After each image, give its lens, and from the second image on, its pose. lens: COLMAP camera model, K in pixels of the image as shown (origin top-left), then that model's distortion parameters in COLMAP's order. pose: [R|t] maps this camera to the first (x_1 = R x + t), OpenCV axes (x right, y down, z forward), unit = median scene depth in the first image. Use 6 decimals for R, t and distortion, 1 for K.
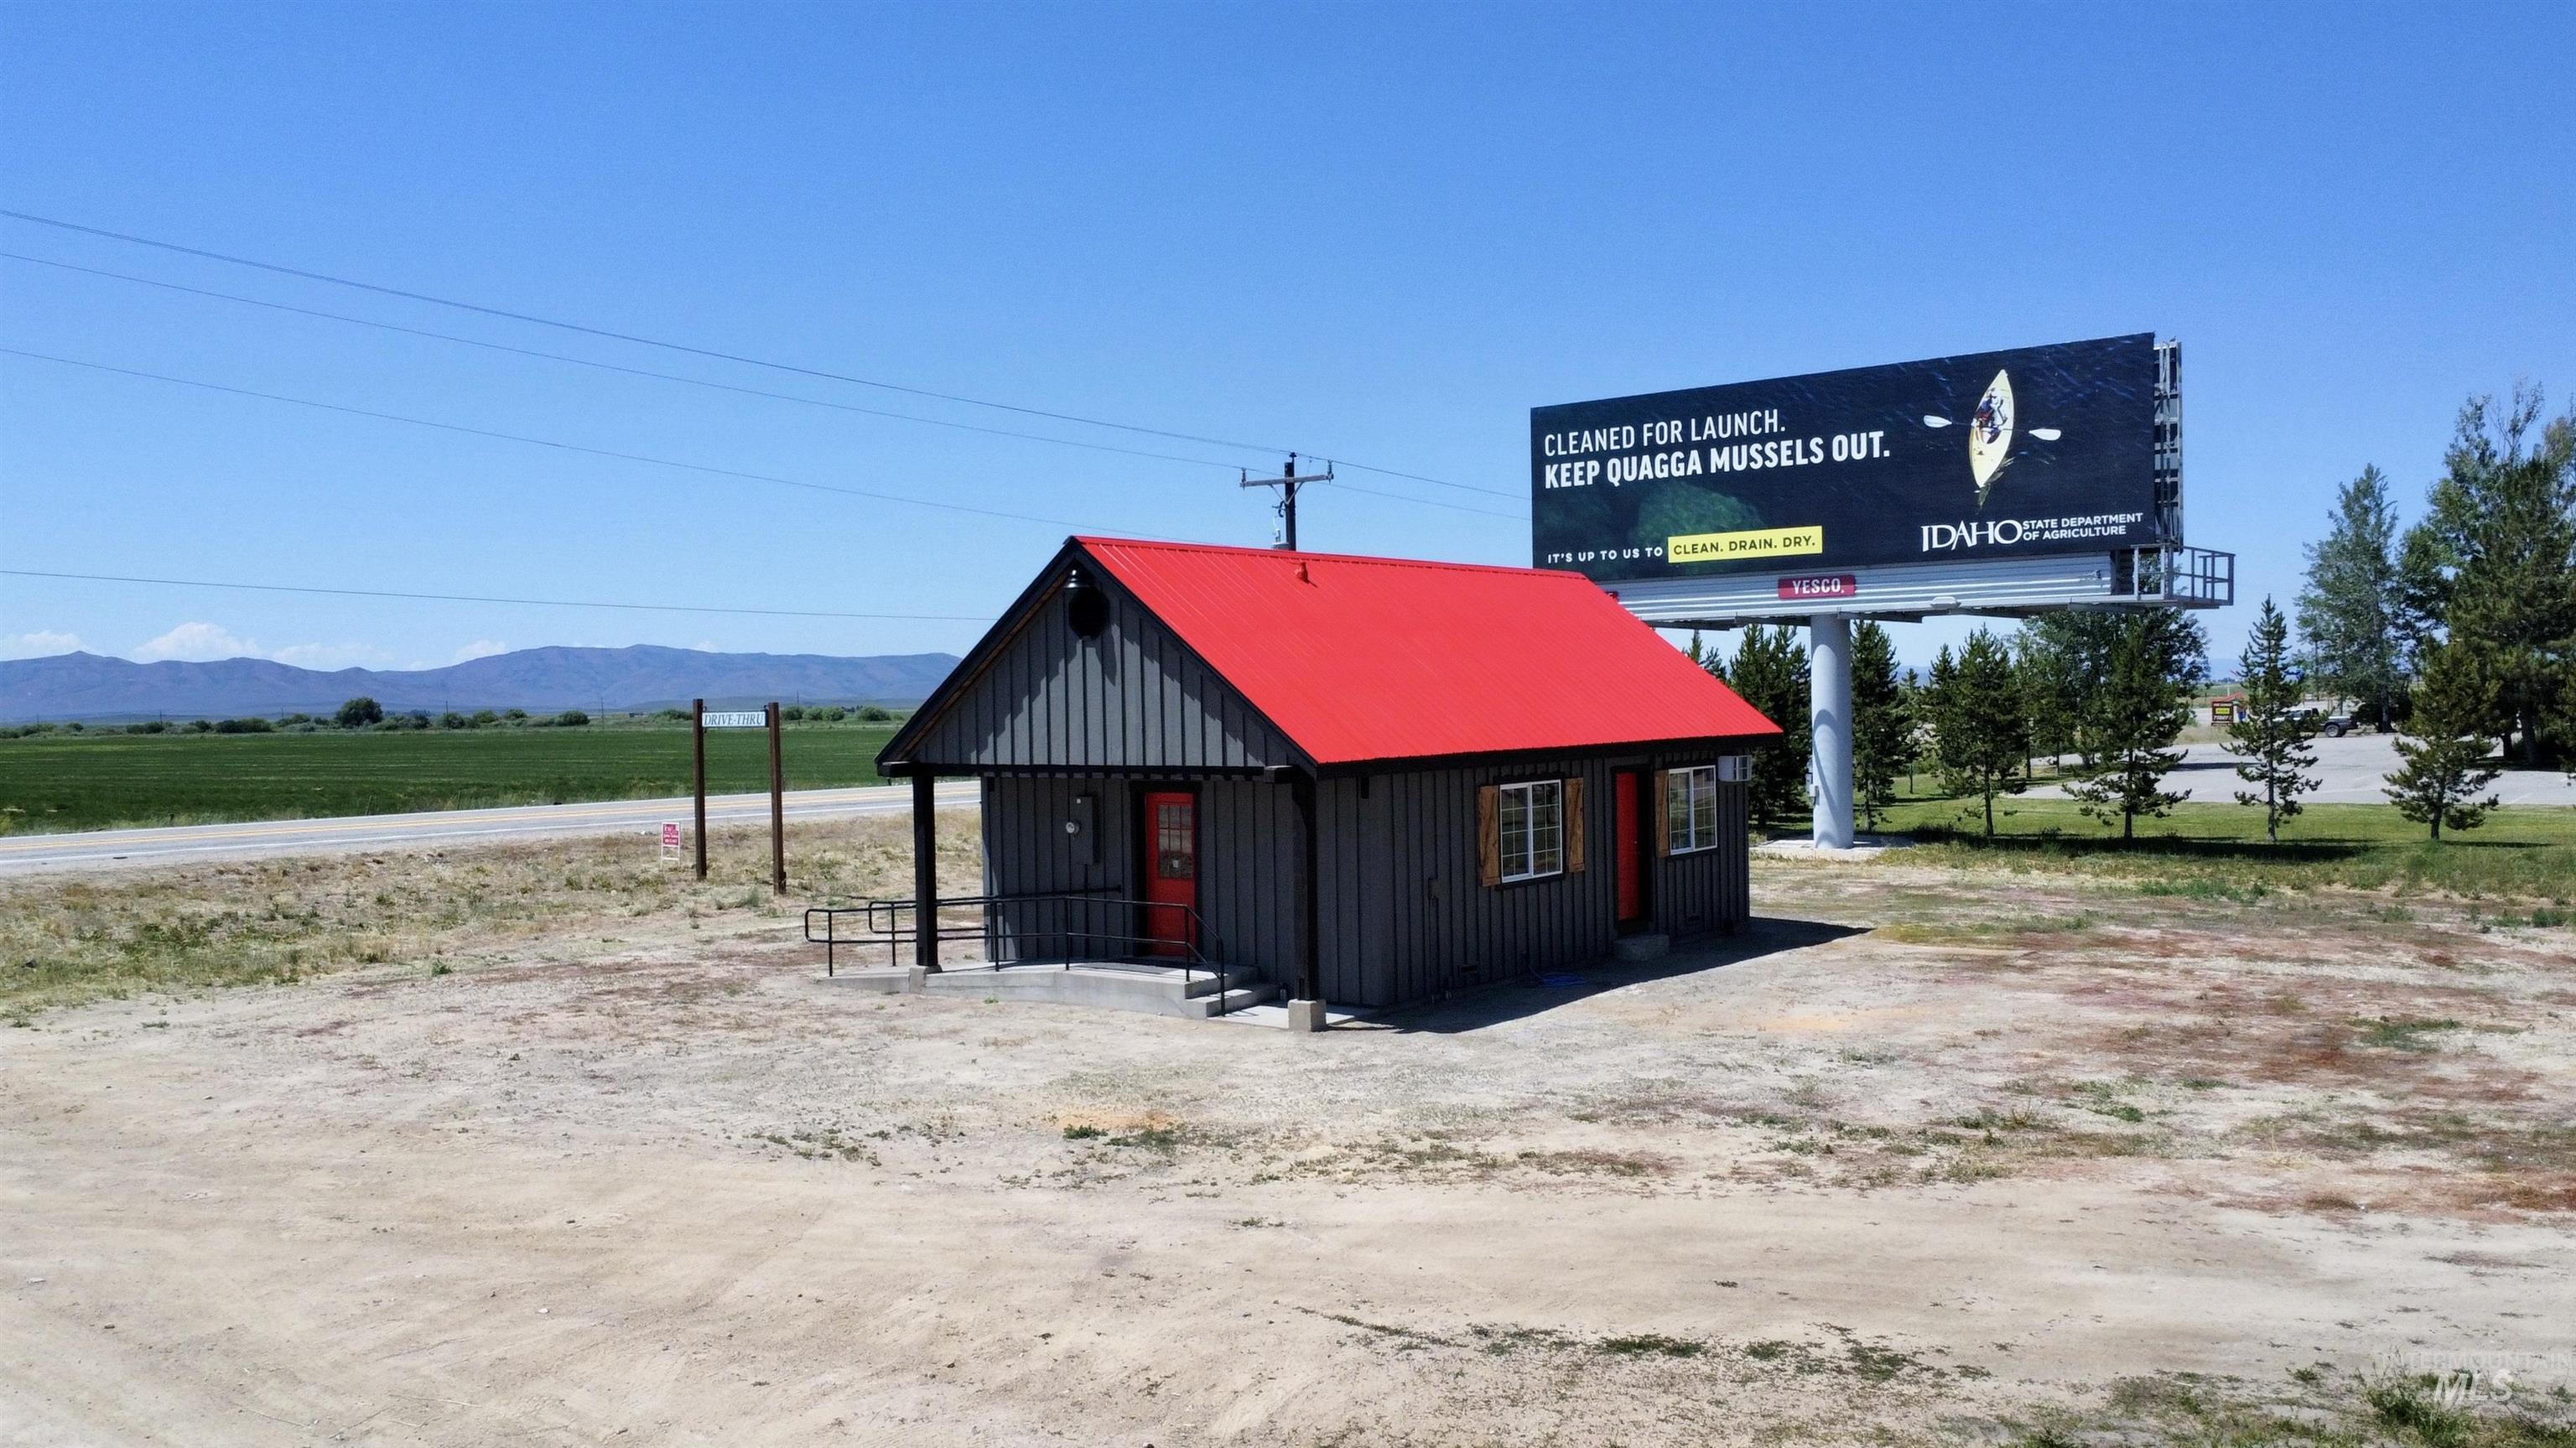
lens RADIAL K [[2108.3, 0, 1288.0], [0, 2108.3, 724.0], [0, 0, 1]] dist [0.005887, -0.002766]
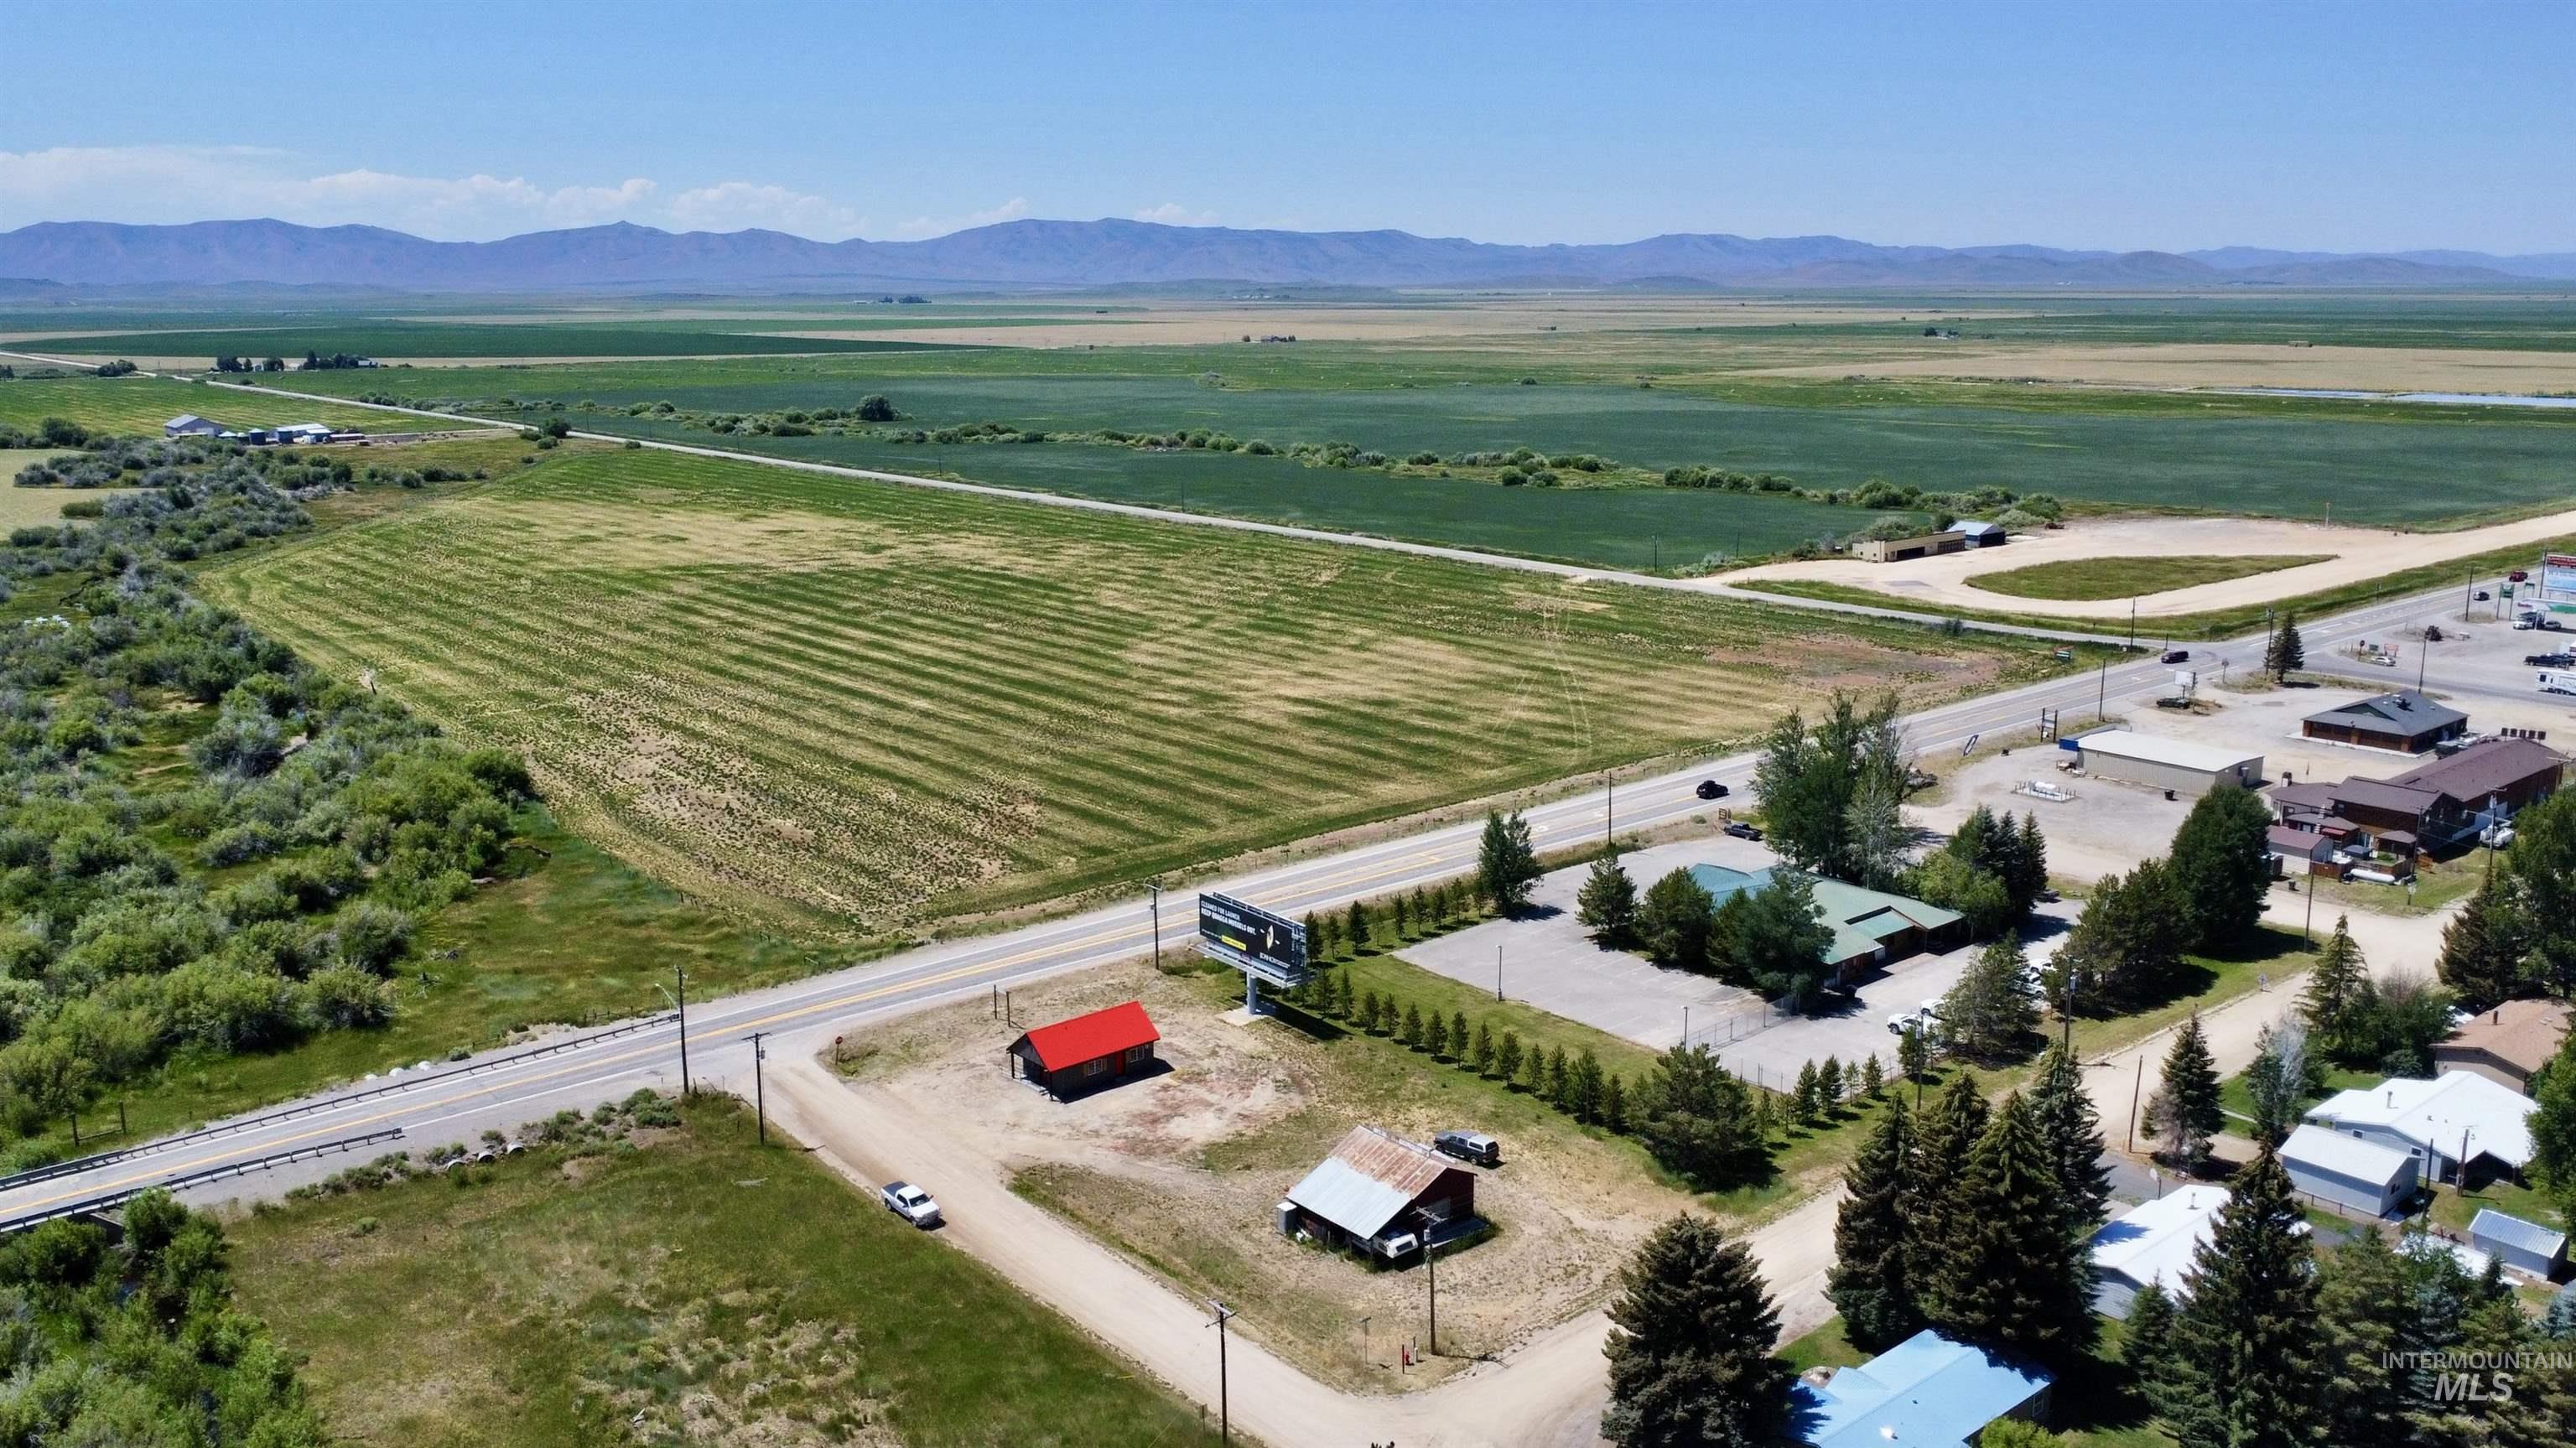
lens RADIAL K [[2063.7, 0, 1316.1], [0, 2063.7, 719.5], [0, 0, 1]] dist [0.000702, -0.002301]
pose [[0.979578, 0.060898, -0.191620, 1.162467], [-0.020549, 0.978362, 0.205880, -1.402137], [0.200011, -0.197737, 0.959633, -2.911457]]
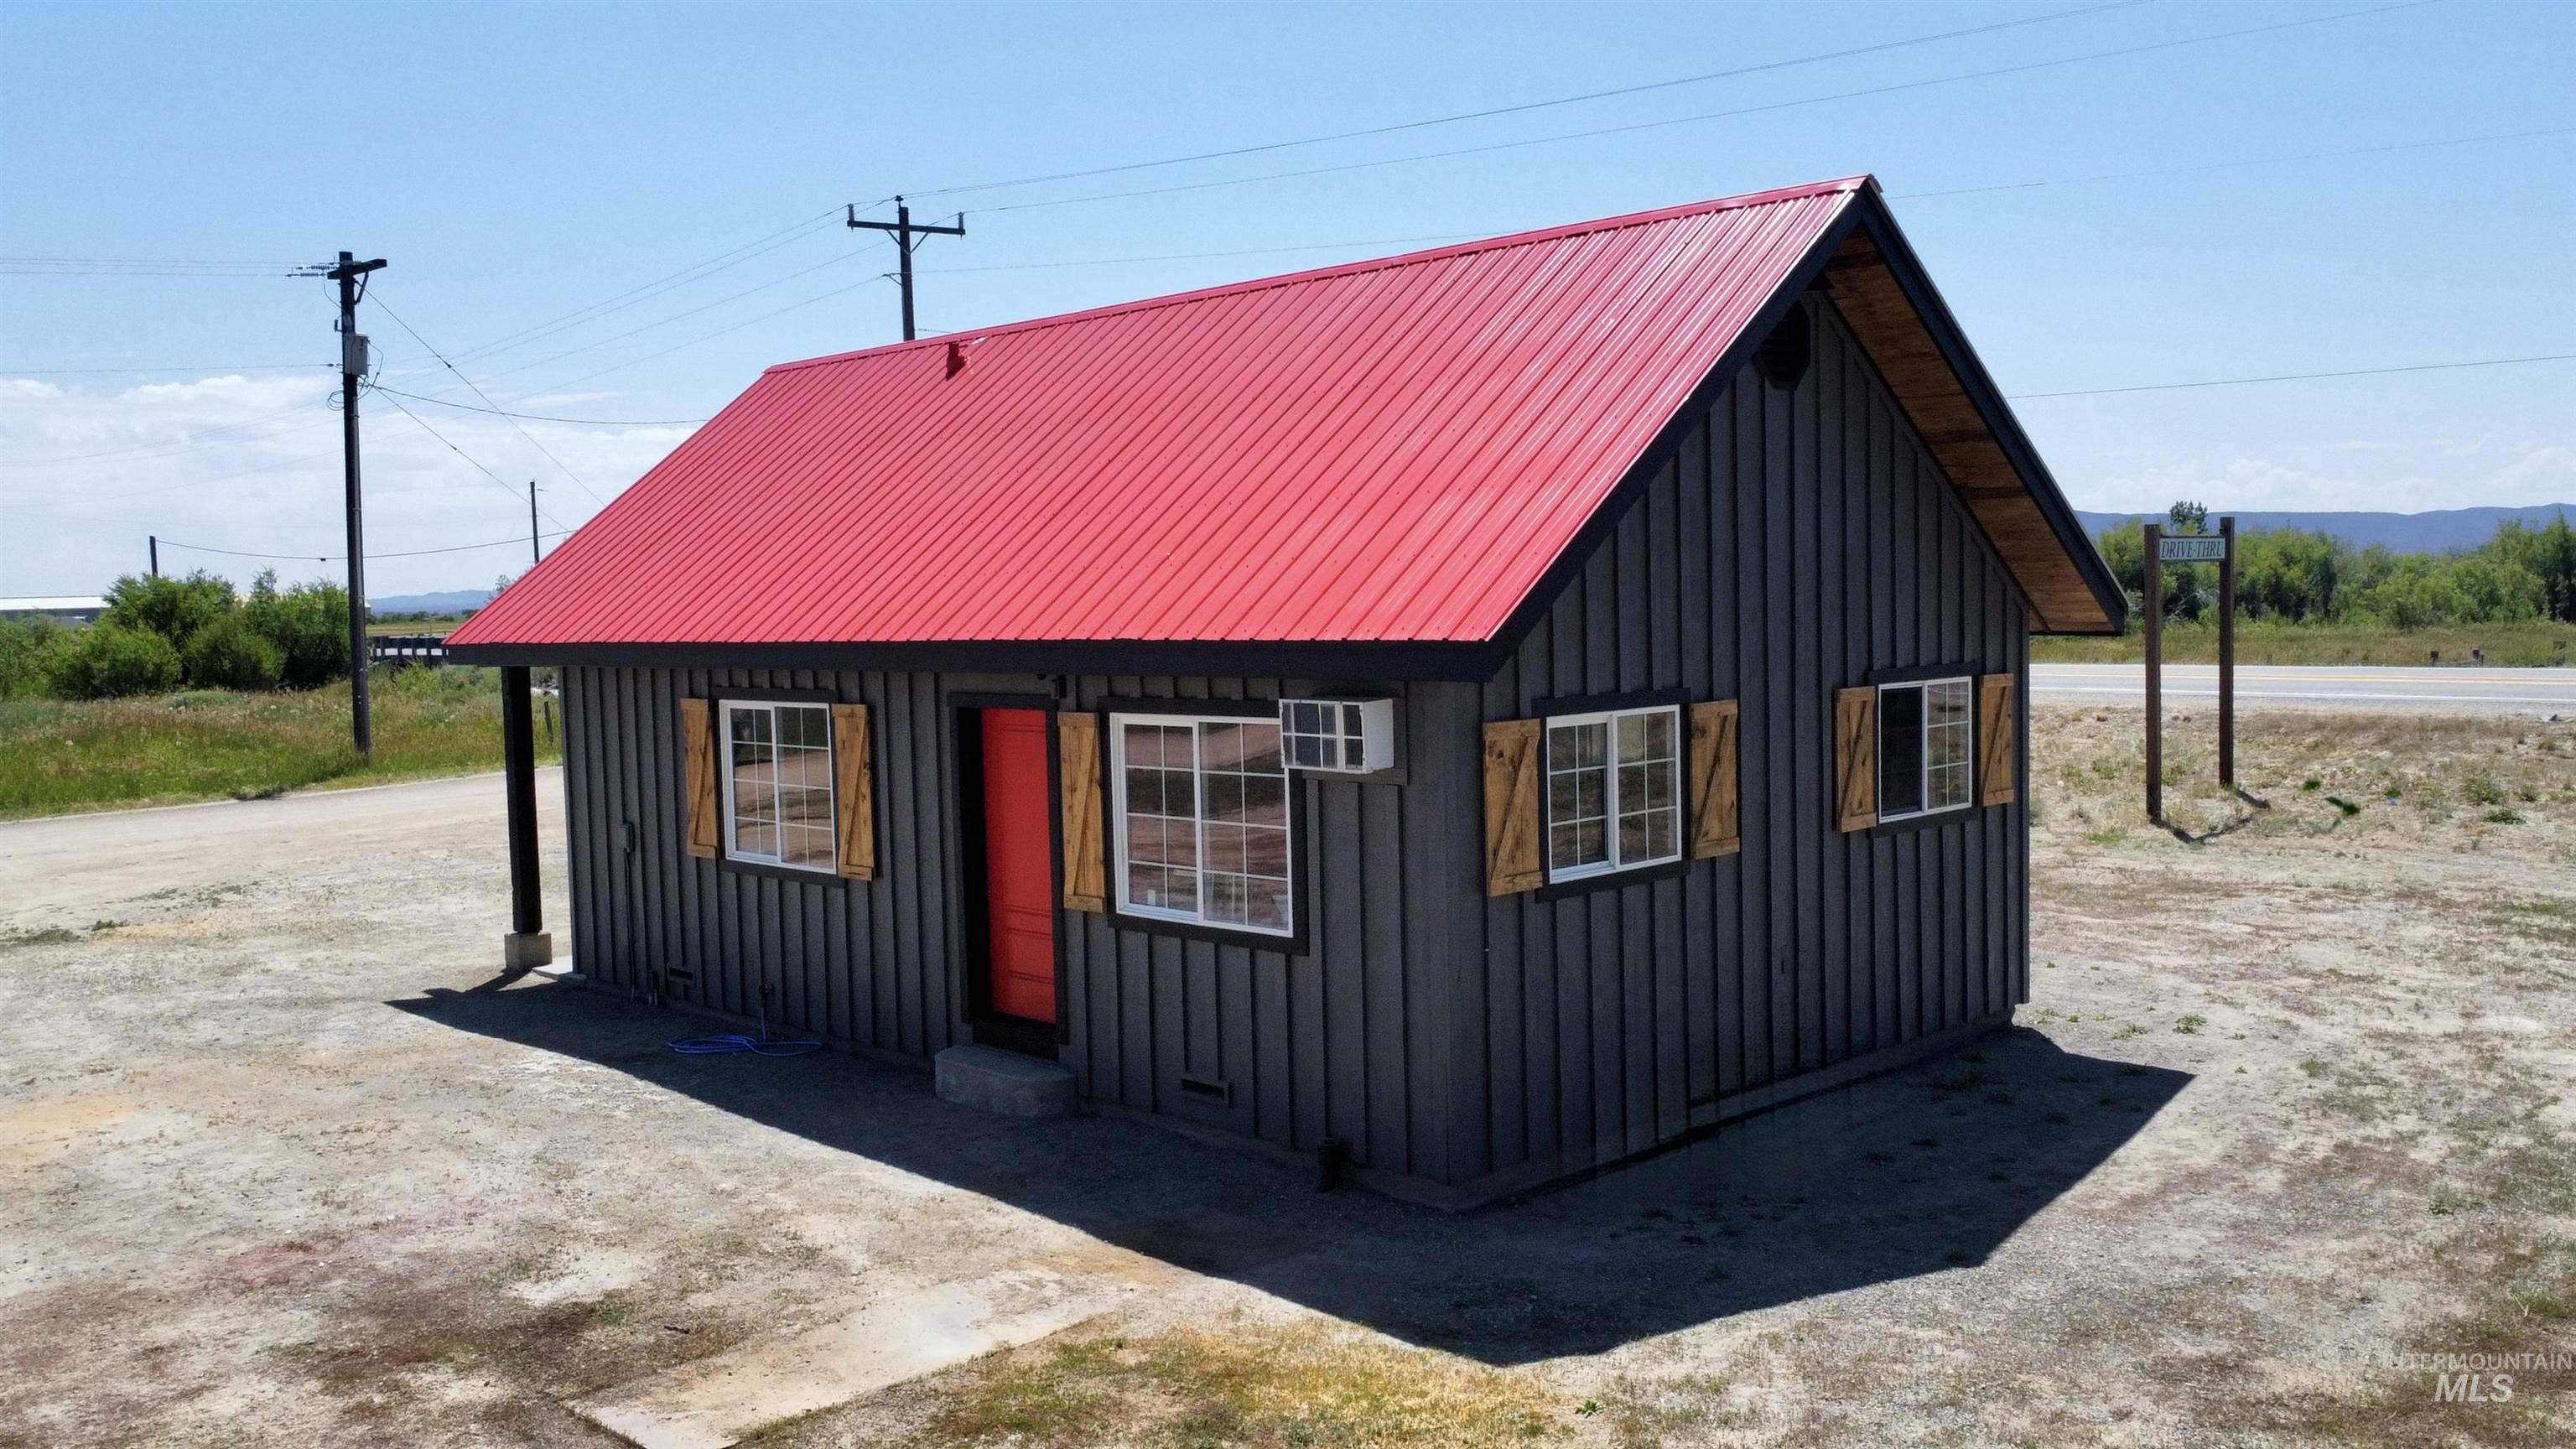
lens RADIAL K [[2108.4, 0, 1288.0], [0, 2108.4, 724.5], [0, 0, 1]] dist [0.005887, -0.002766]
pose [[-0.160980, 0.089595, -0.982883, 0.373765], [0.022582, 0.995945, 0.087087, -0.008445], [0.986699, -0.008176, -0.162351, 0.691409]]
